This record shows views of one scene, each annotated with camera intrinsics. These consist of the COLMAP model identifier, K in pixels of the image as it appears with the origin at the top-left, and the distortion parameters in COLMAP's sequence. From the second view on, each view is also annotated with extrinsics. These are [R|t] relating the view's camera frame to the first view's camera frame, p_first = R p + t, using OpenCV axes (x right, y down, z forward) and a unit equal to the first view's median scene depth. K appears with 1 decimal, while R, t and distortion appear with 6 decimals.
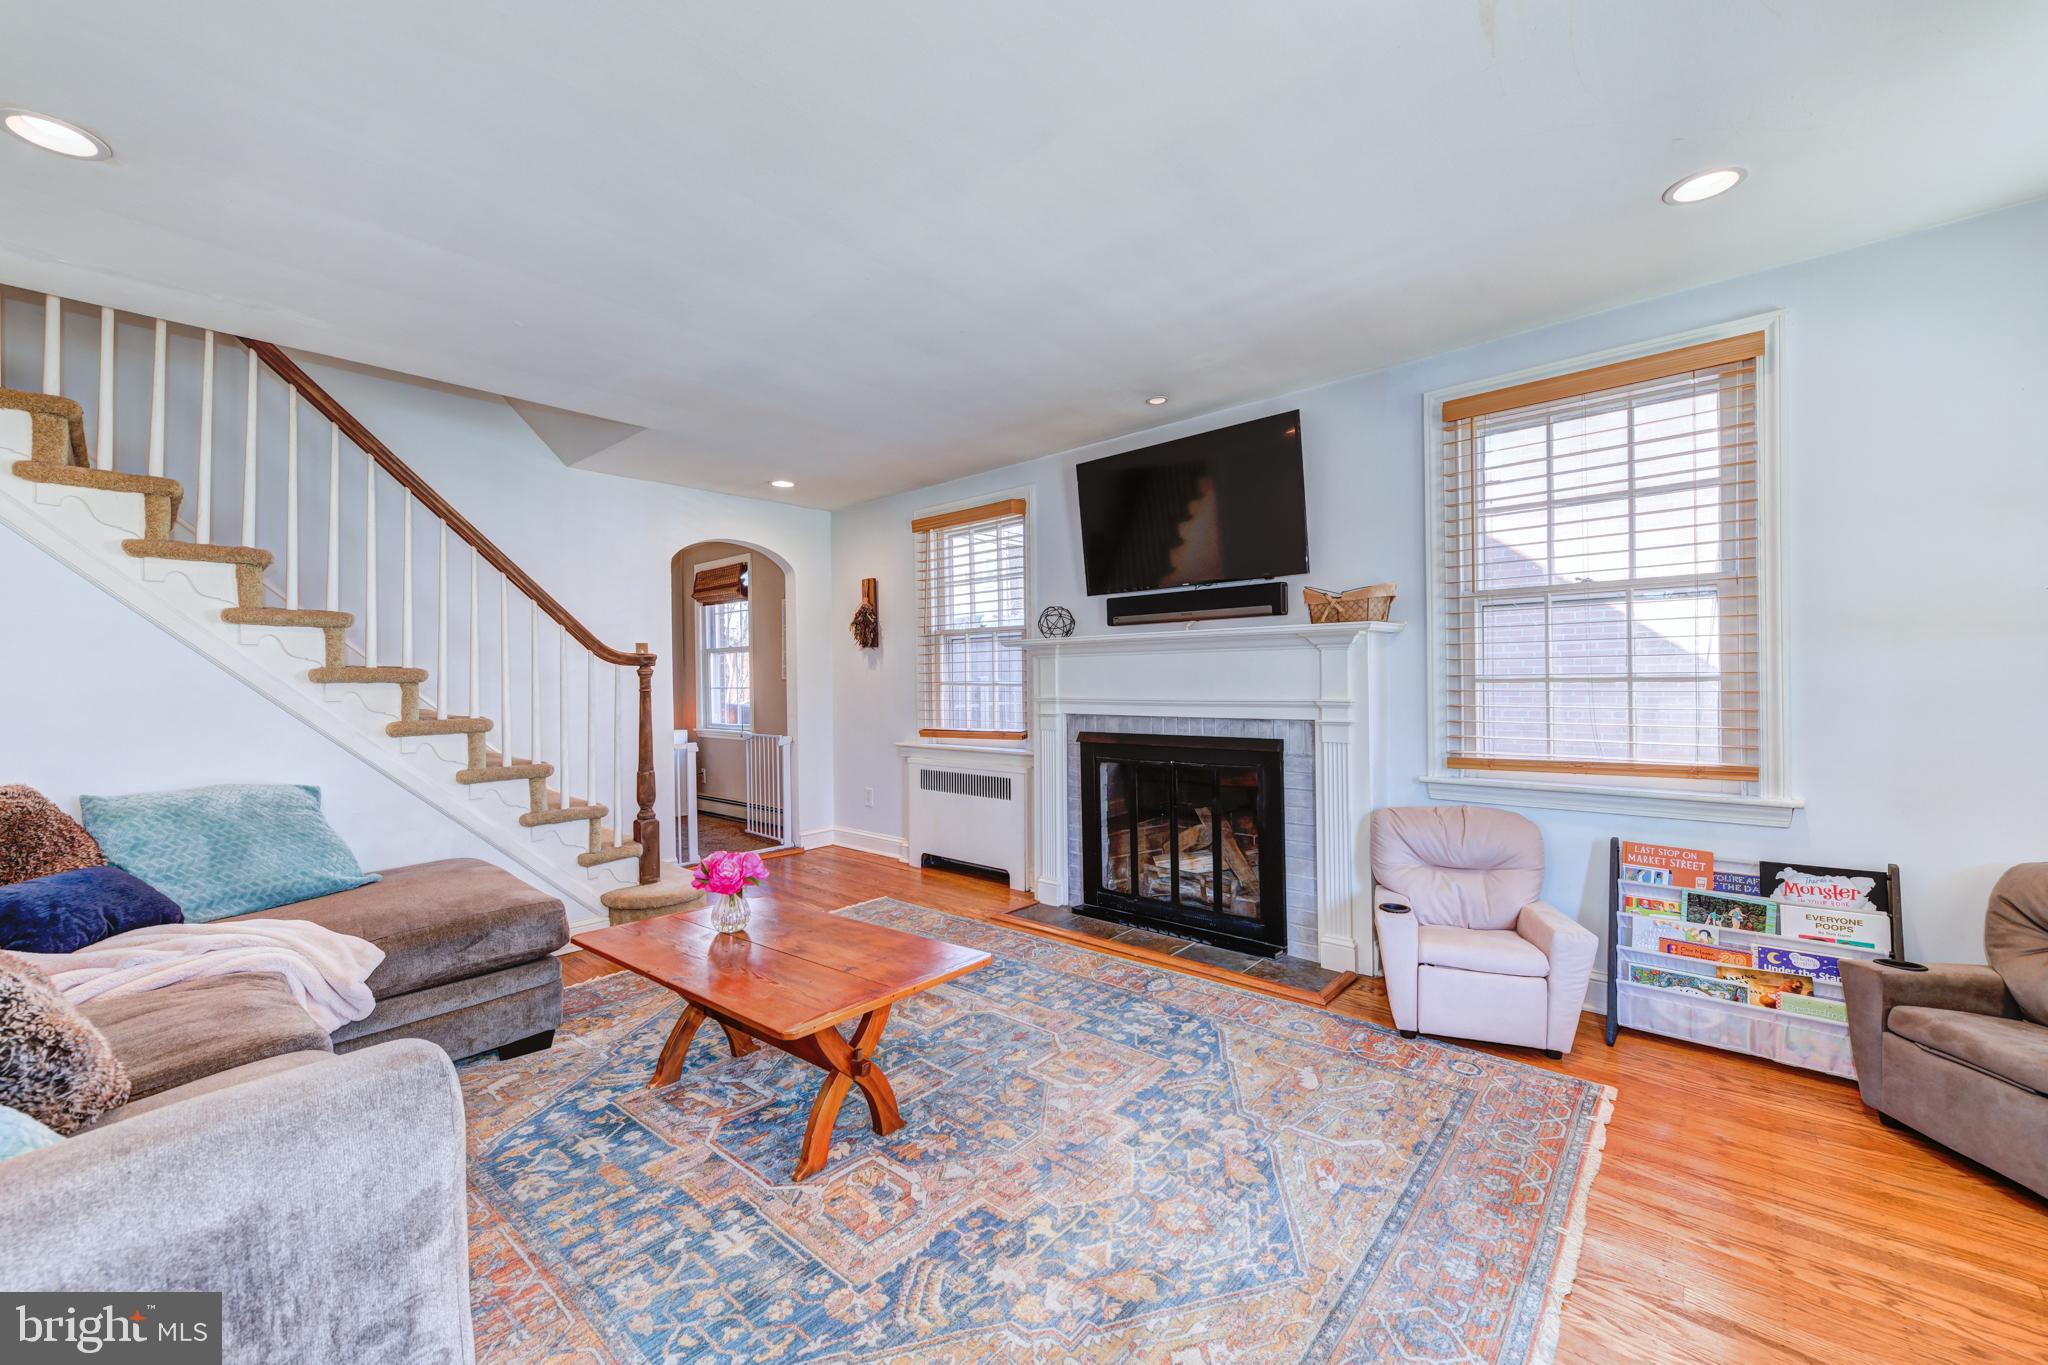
lens RADIAL K [[806.2, 0, 1025.4], [0, 806.2, 679.2], [0, 0, 1]] dist [0.002841, 0.000146]
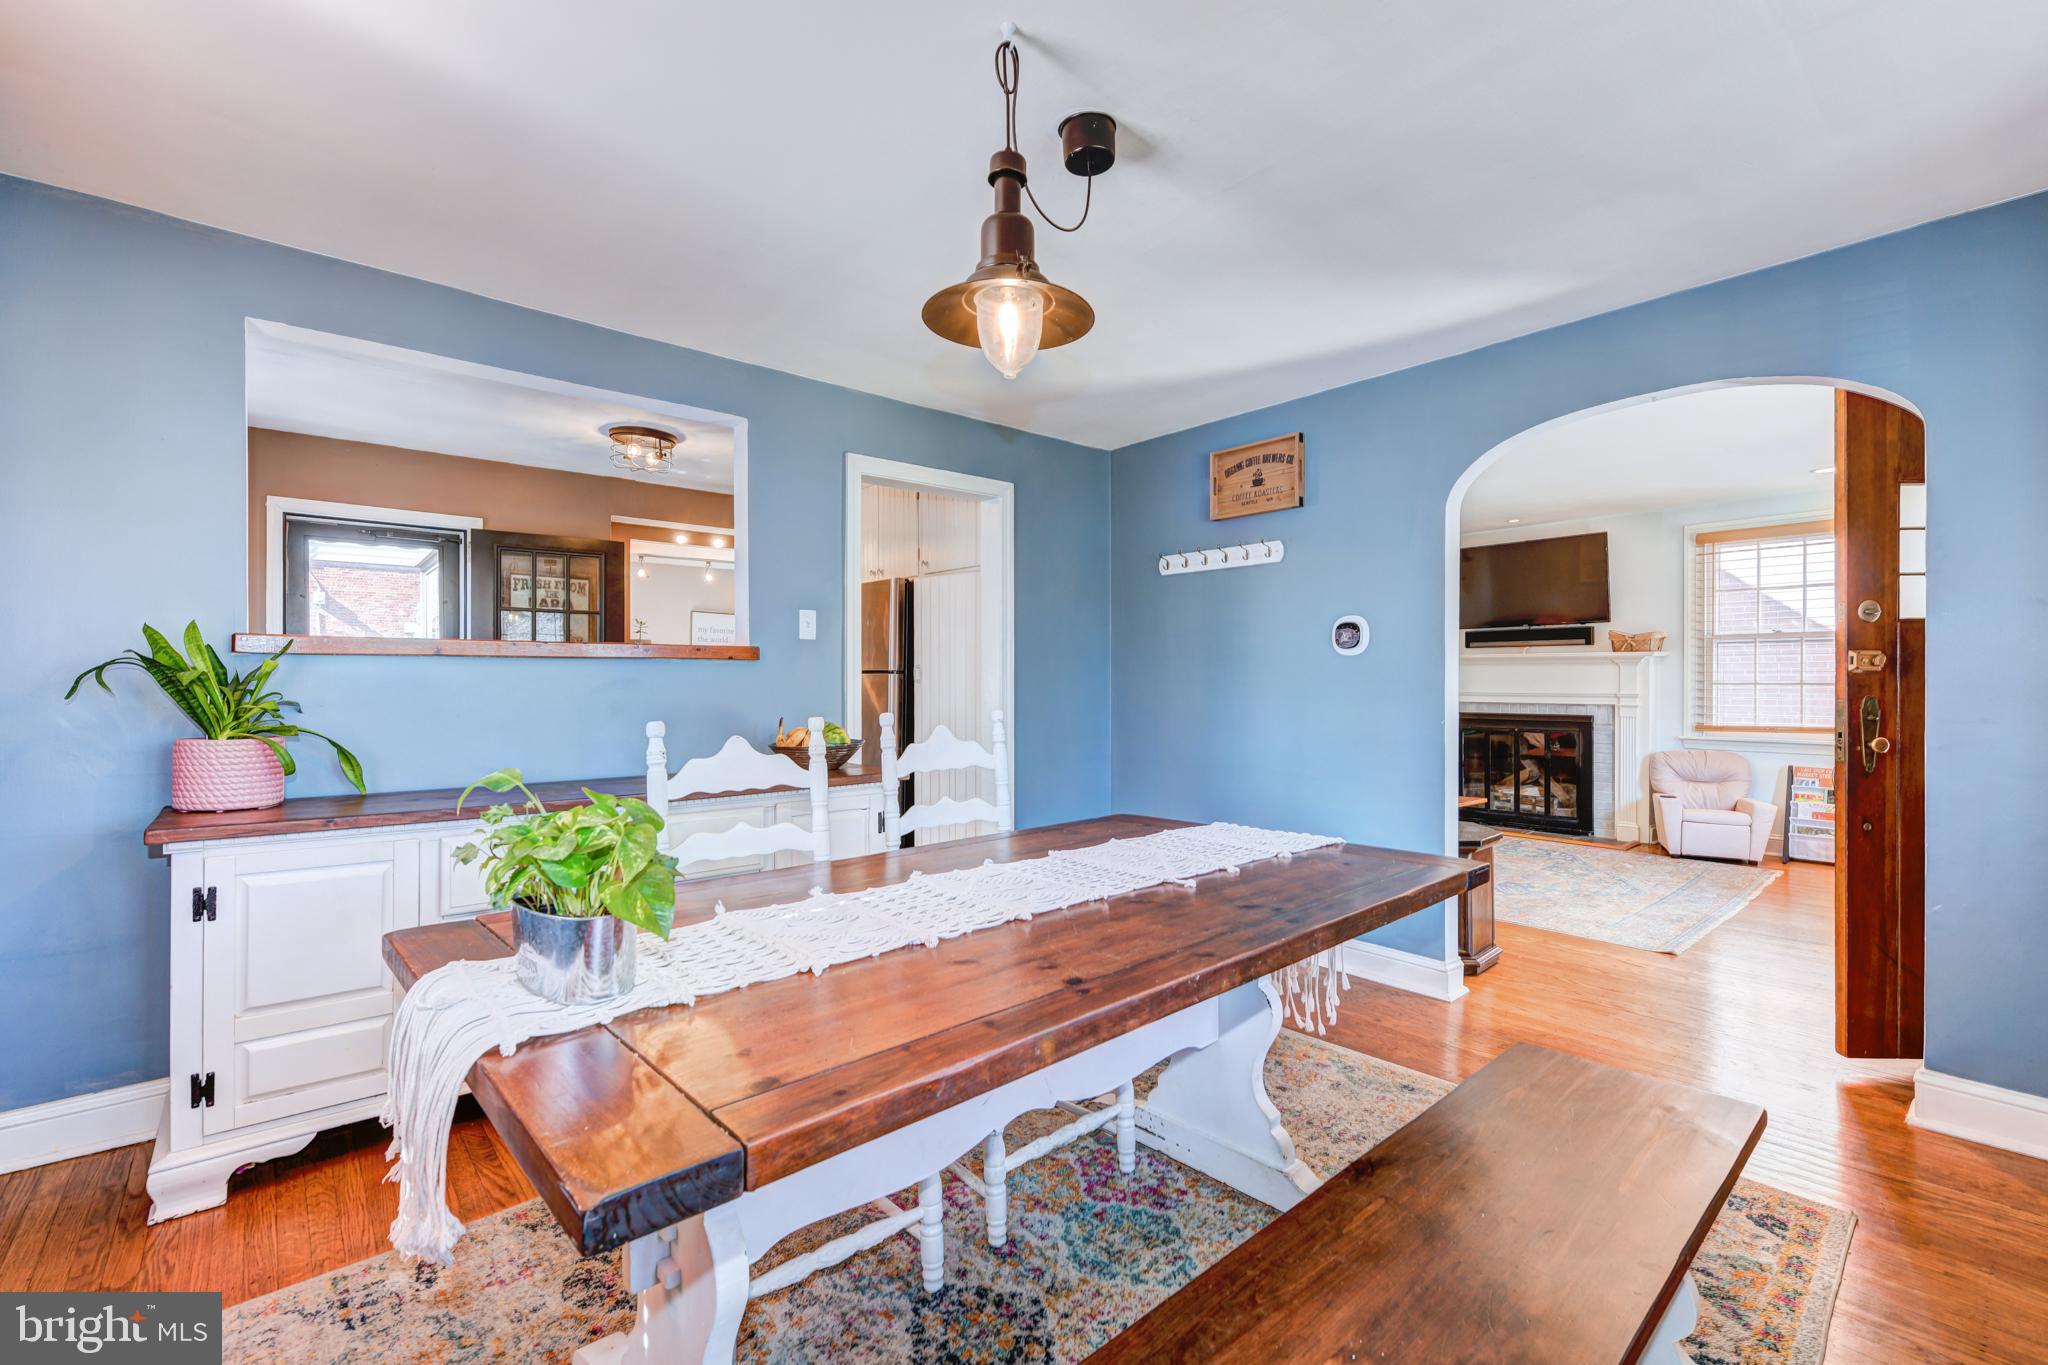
lens RADIAL K [[904.0, 0, 1014.4], [0, 904.0, 683.7], [0, 0, 1]] dist [-0.000348, 0.000029]
pose [[0.989734, 0.011173, -0.142487, -0.712298], [-0.010832, 0.999936, 0.003171, 0.012793], [0.142514, -0.001595, 0.989792, -1.244259]]
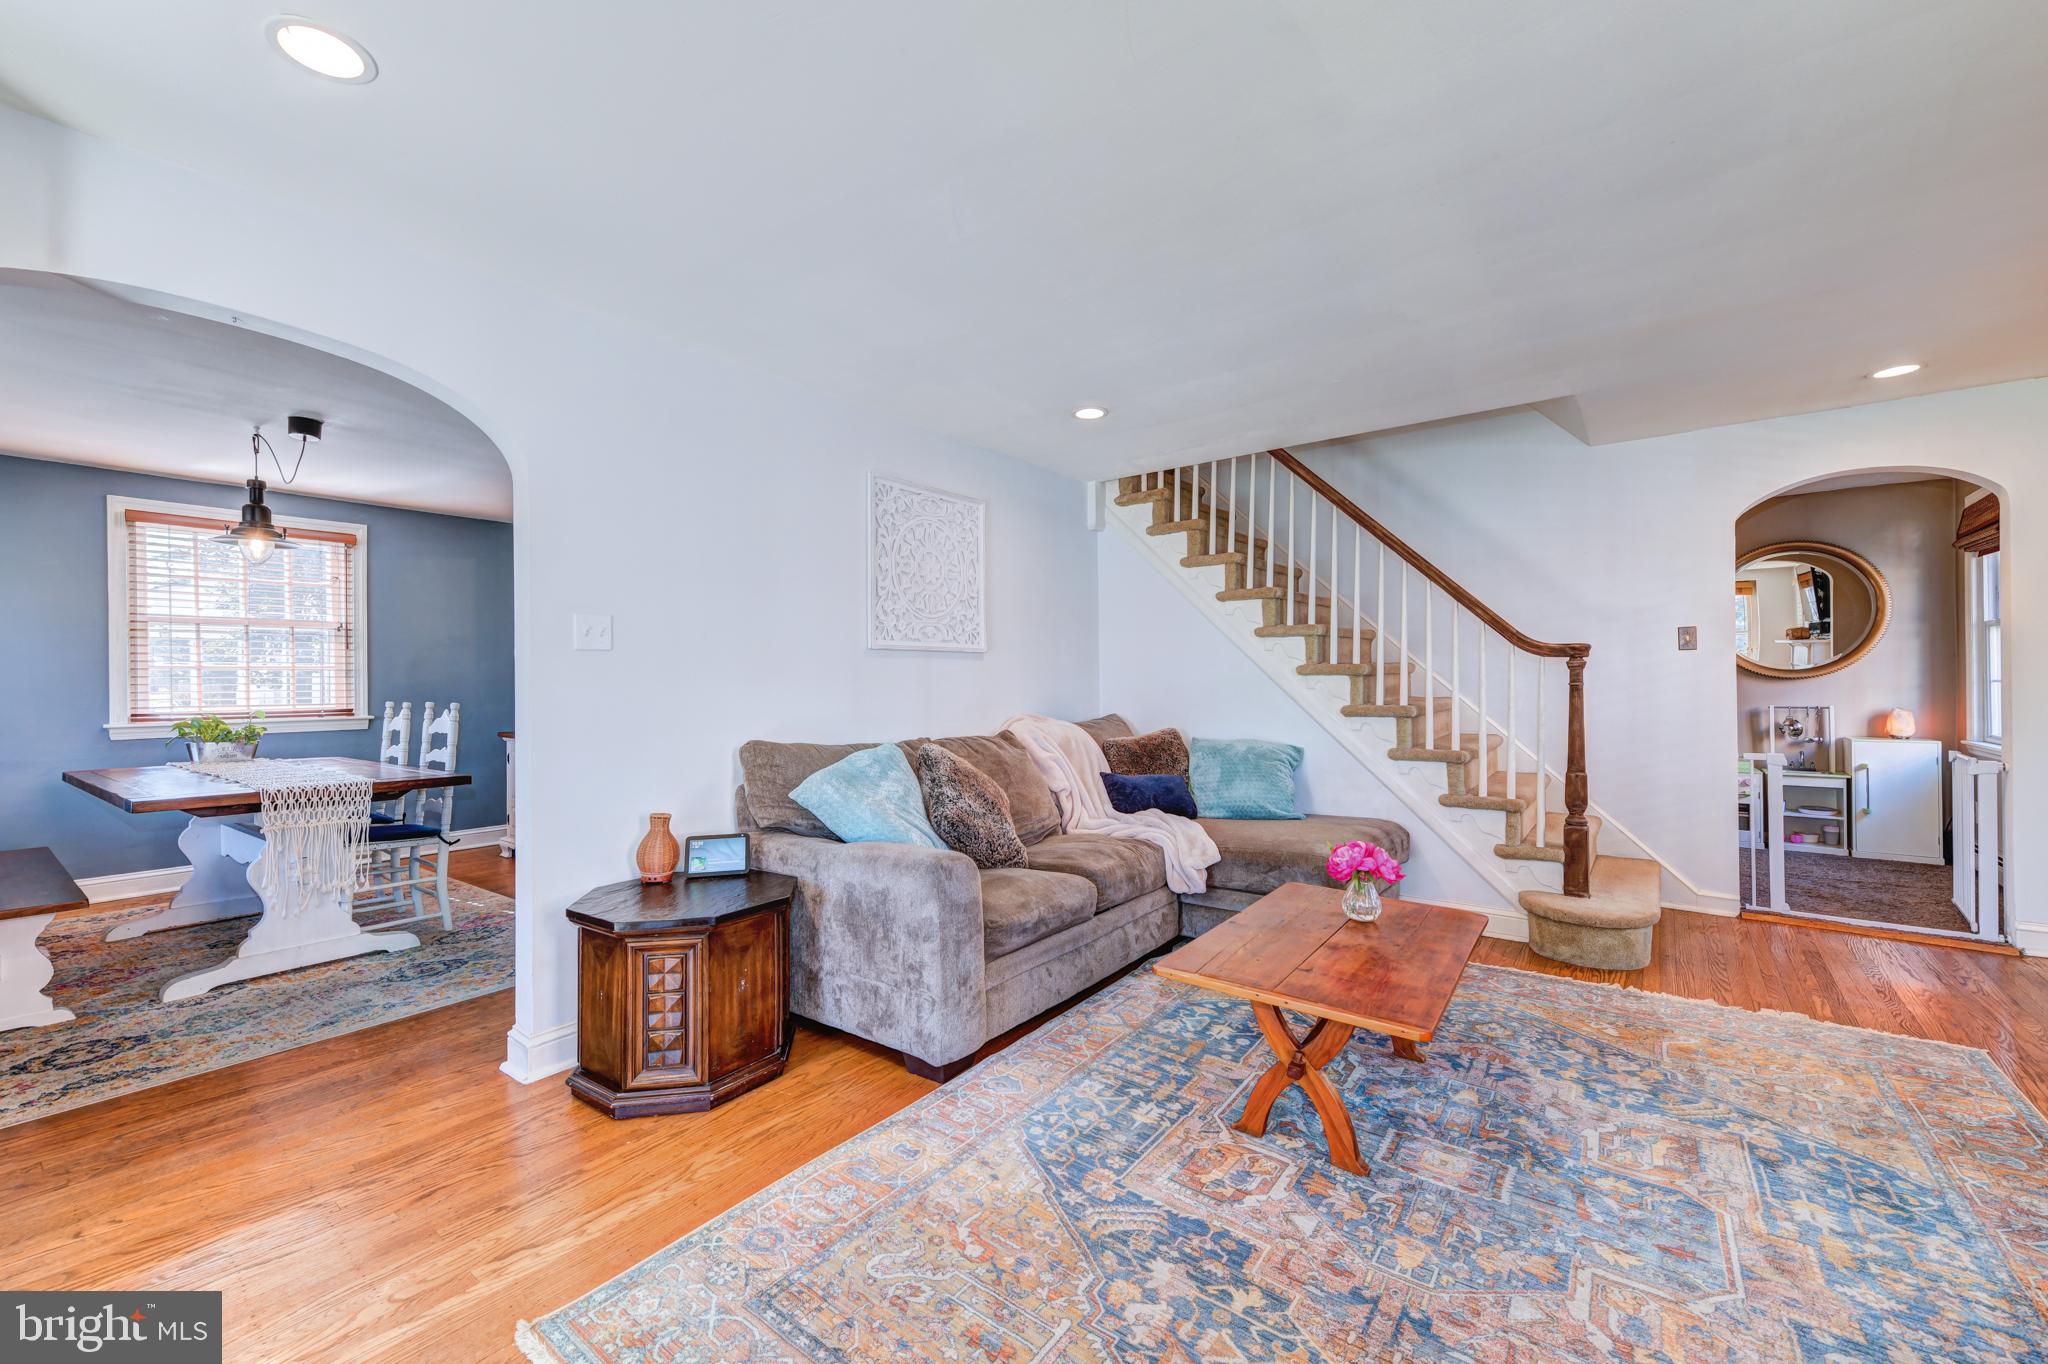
lens RADIAL K [[806.2, 0, 1018.3], [0, 806.2, 677.2], [0, 0, 1]] dist [0.002841, 0.000146]
pose [[0.063763, 0.007338, -0.997938, 0.657299], [0.008163, 0.999936, 0.007874, -0.009812], [0.997932, -0.008648, 0.063699, 0.519747]]
